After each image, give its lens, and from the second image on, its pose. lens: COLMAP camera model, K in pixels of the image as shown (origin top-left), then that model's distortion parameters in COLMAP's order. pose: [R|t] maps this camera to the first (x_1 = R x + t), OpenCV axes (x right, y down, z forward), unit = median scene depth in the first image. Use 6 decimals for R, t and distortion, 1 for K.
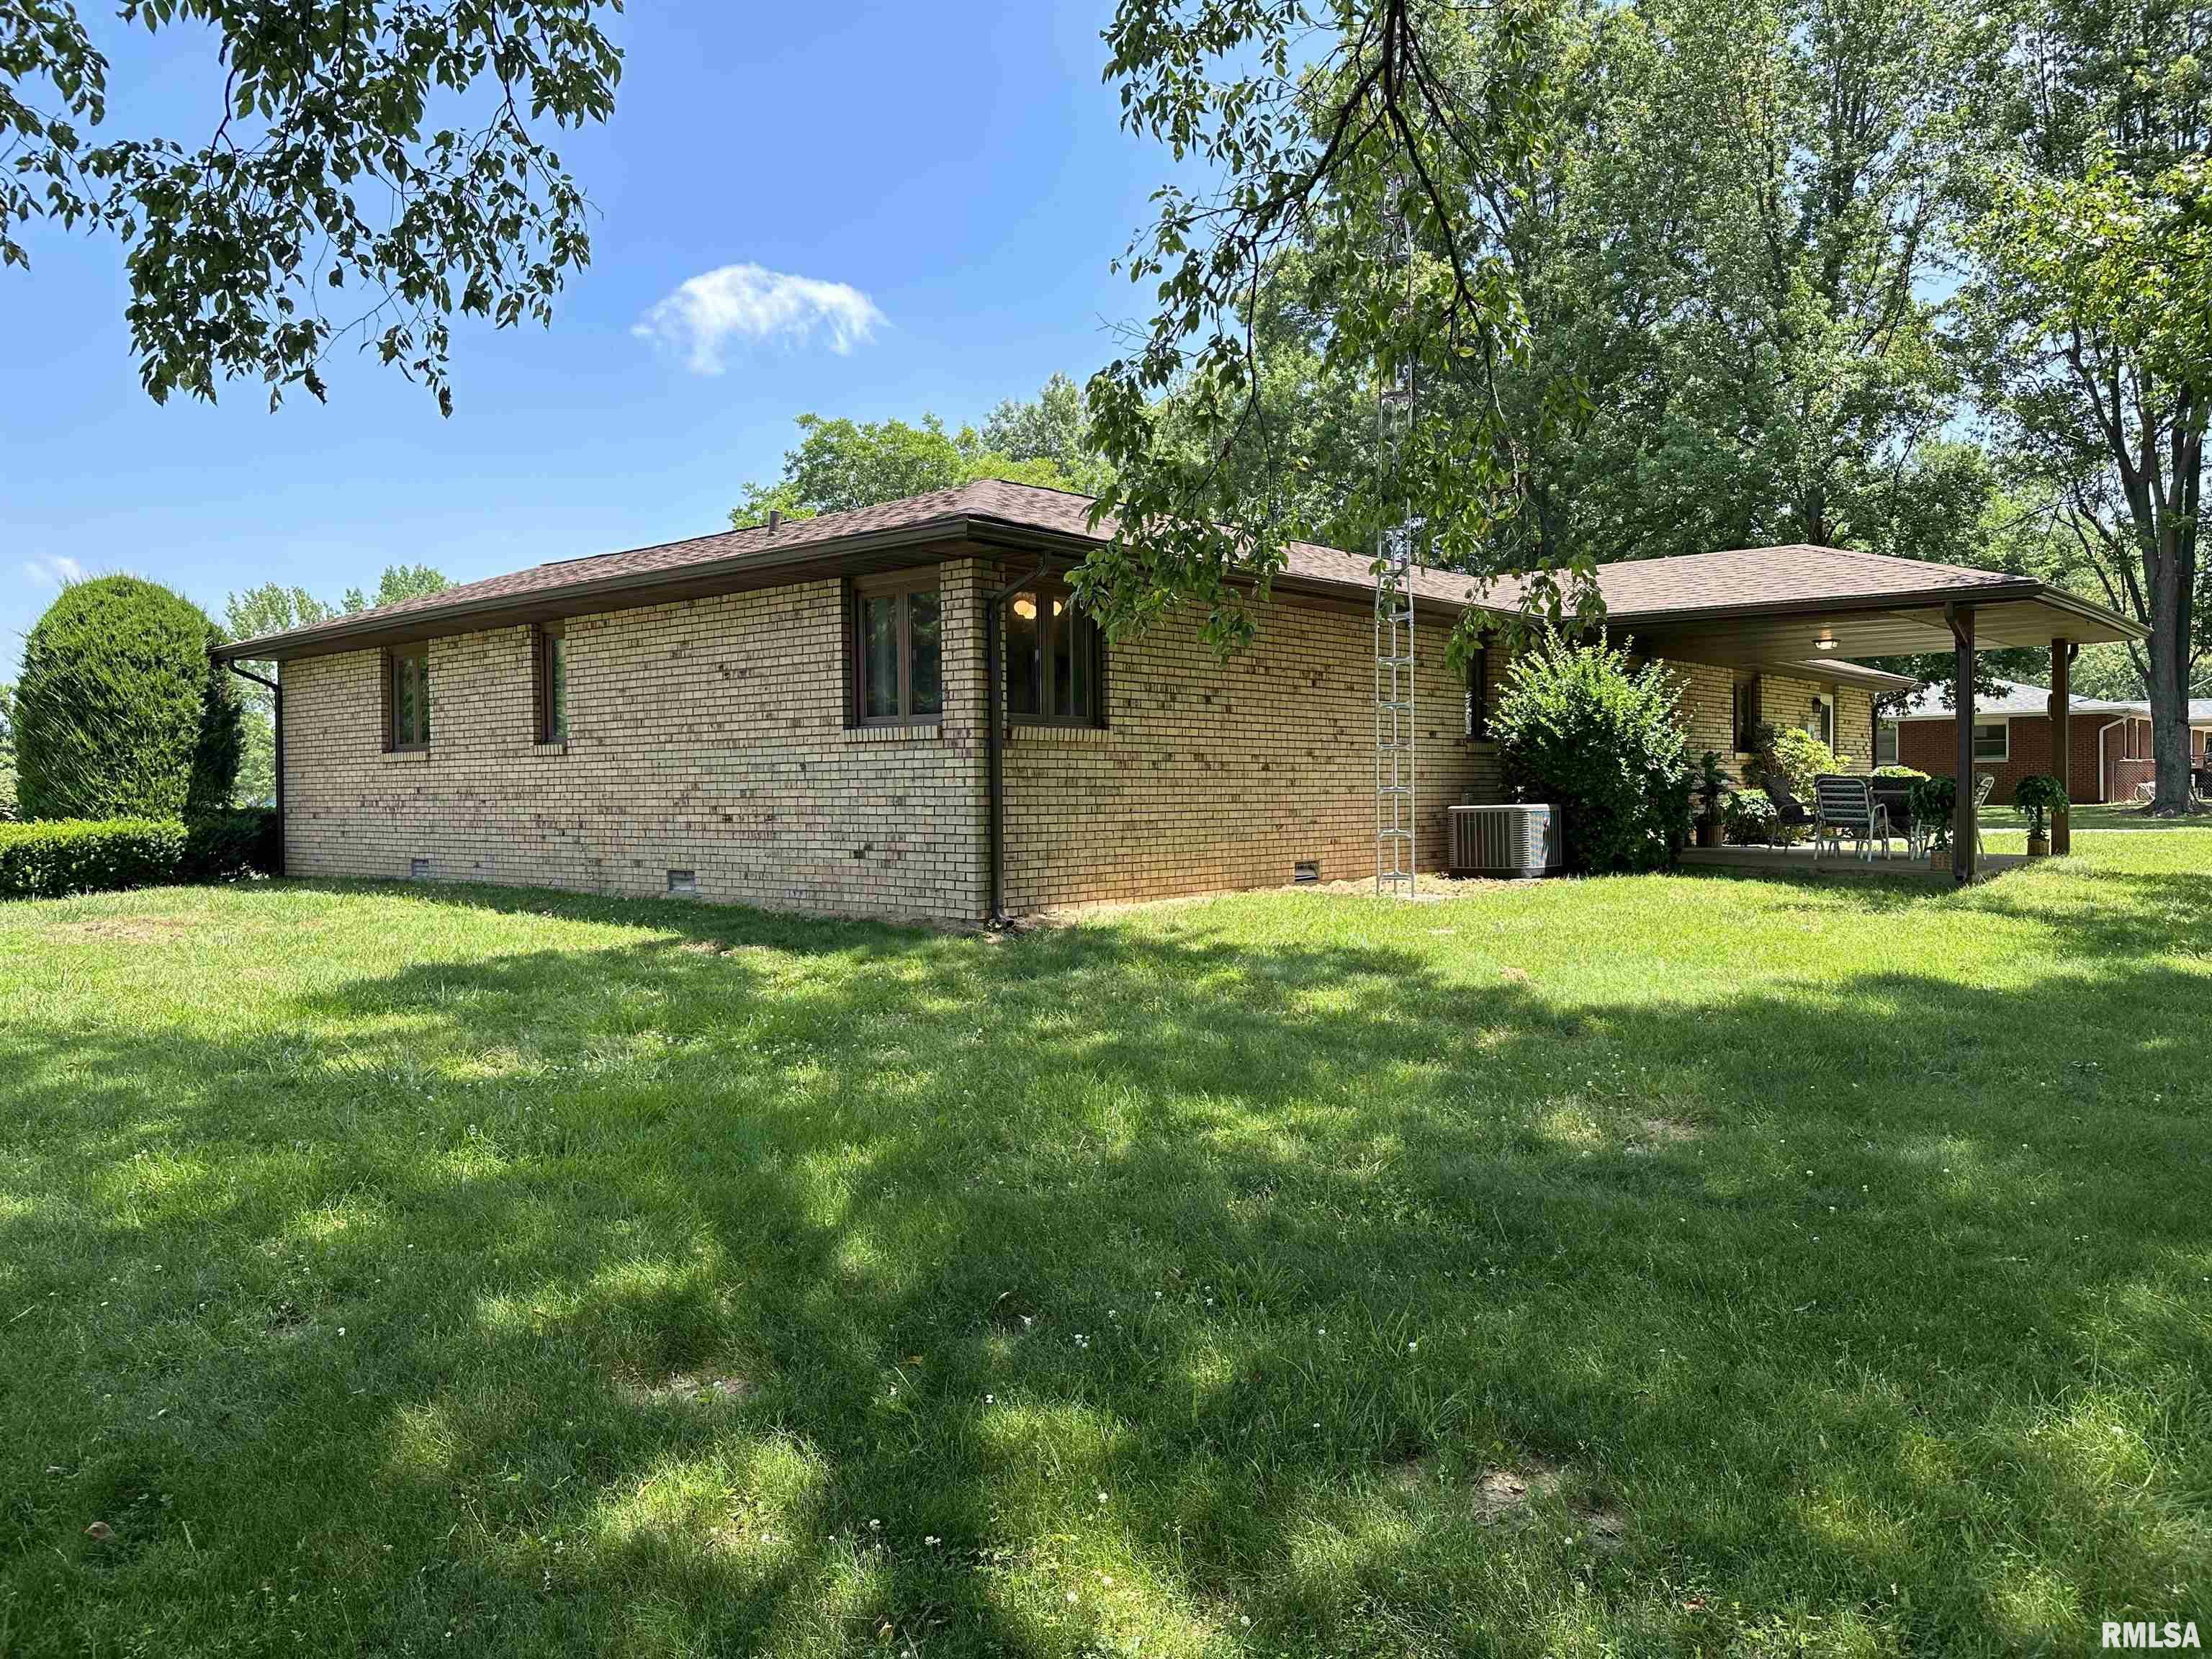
lens RADIAL K [[1529.5, 0, 1100.3], [0, 1529.5, 826.9], [0, 0, 1]] dist [0.062094, -0.088649]
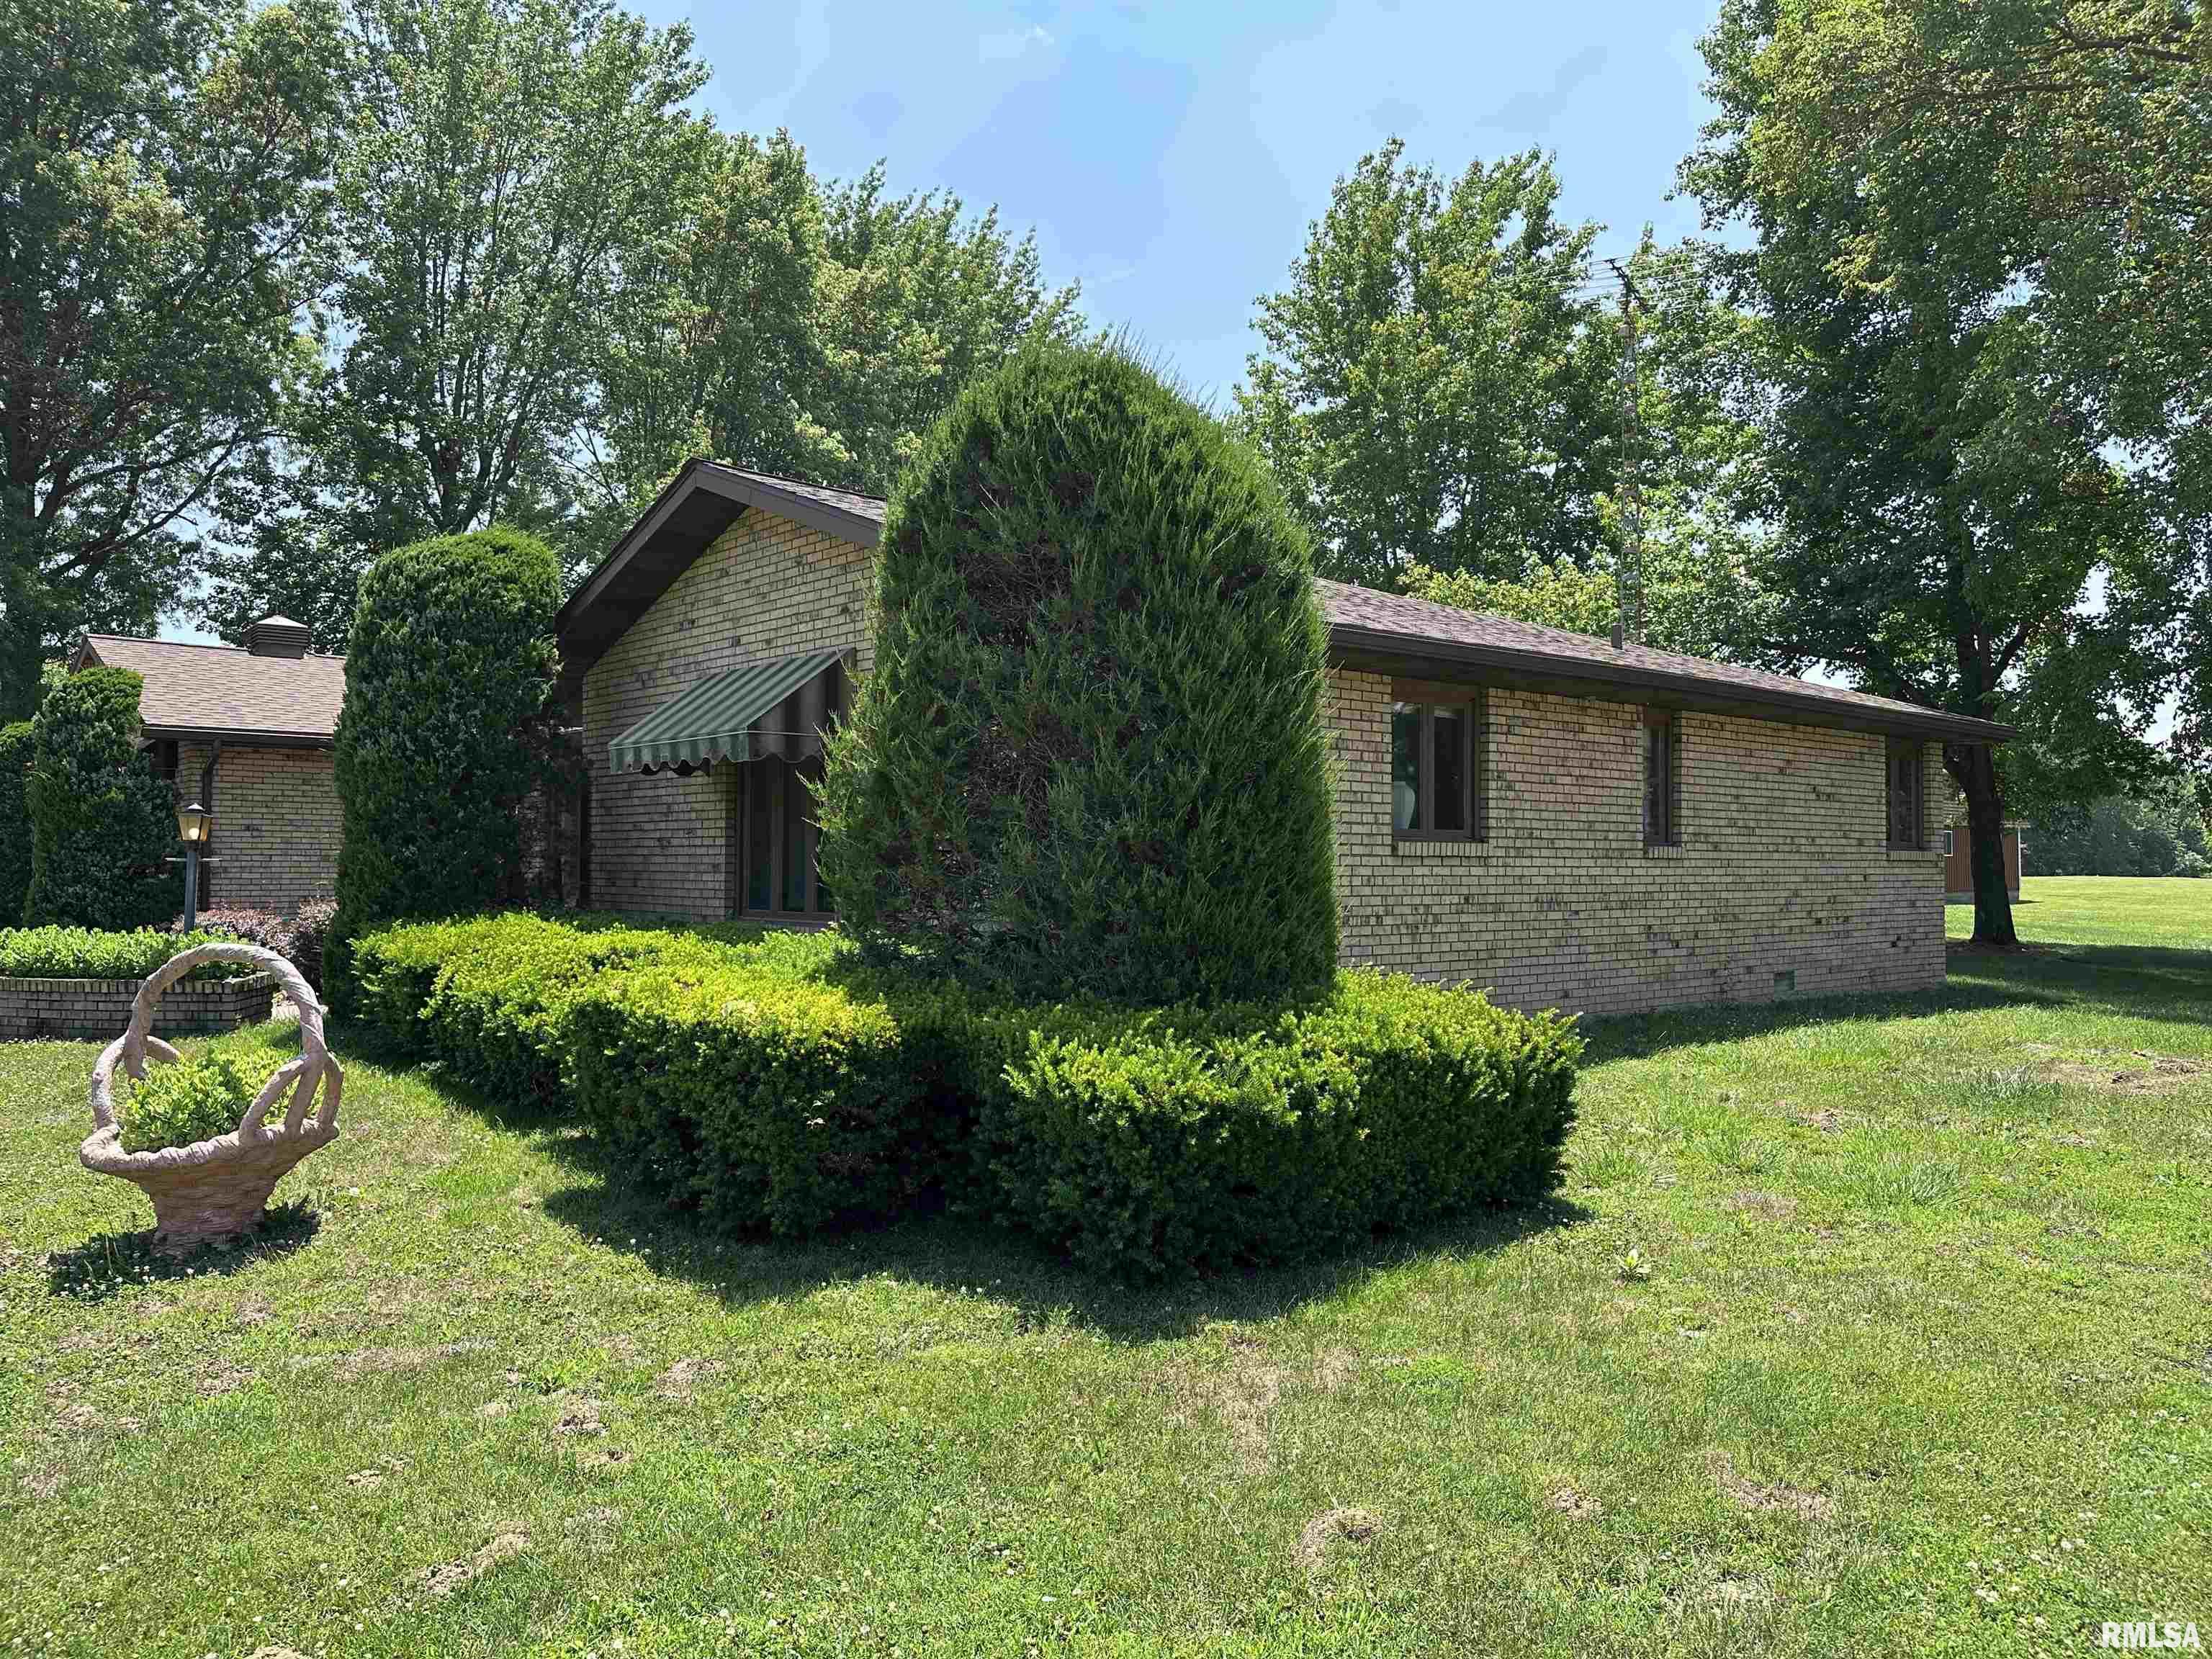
lens RADIAL K [[1529.5, 0, 1106.1], [0, 1529.5, 831.9], [0, 0, 1]] dist [0.062094, -0.088649]
pose [[0.160326, 0.042303, 0.986157, -1.343522], [0.029184, 0.998441, -0.047574, -0.030194], [-0.986633, 0.036407, 0.158842, 1.229329]]
